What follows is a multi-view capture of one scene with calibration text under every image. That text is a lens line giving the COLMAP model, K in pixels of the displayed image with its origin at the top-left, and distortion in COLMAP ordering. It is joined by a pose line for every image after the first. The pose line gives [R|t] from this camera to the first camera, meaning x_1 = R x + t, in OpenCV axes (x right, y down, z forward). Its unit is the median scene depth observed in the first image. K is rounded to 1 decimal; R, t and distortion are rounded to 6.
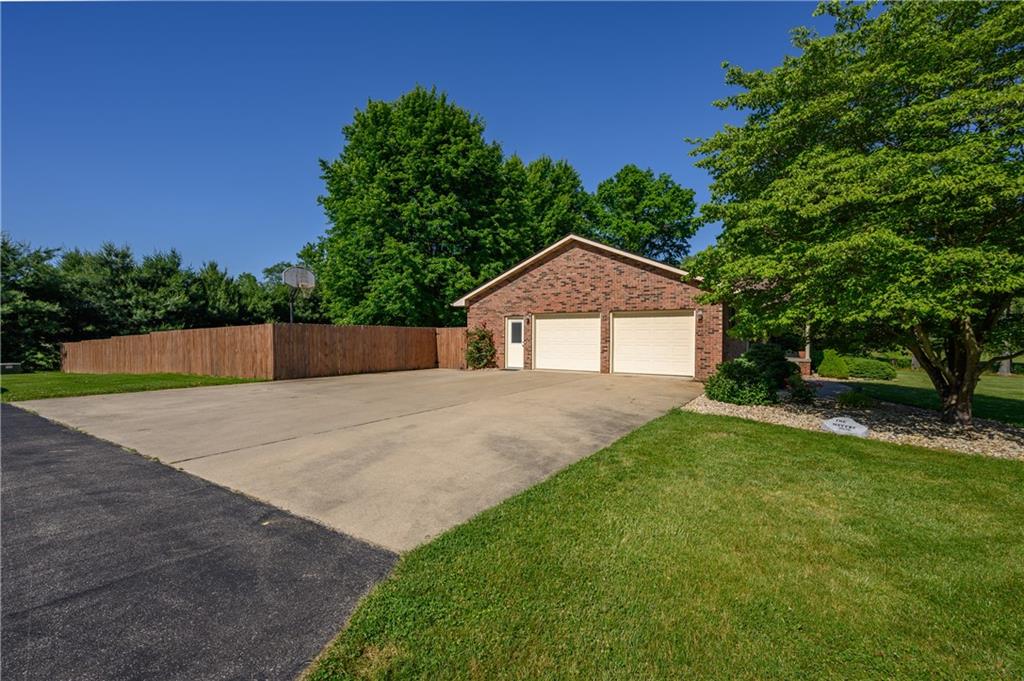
lens RADIAL K [[459.5, 0, 512.9], [0, 459.5, 335.3], [0, 0, 1]] dist [0.000444, -0.000952]
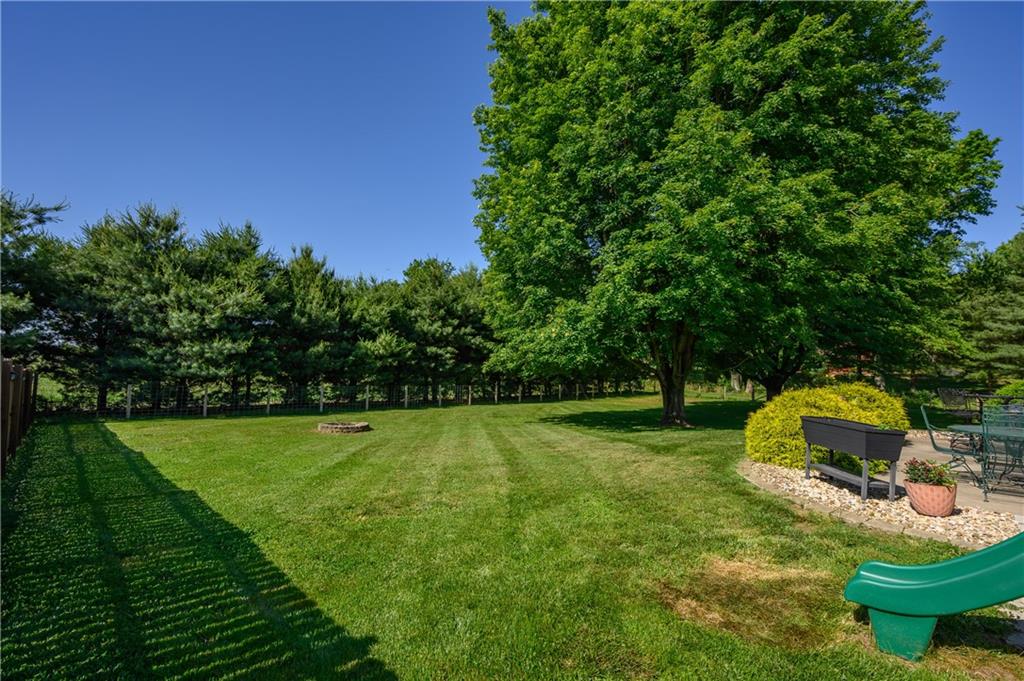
lens RADIAL K [[459.5, 0, 510.2], [0, 459.5, 347.9], [0, 0, 1]] dist [0.000444, -0.000952]
pose [[0.980805, 0.009662, -0.194754, -0.265502], [-0.014638, 0.999602, -0.024128, -0.003064], [0.194443, 0.026516, 0.980555, 0.465723]]
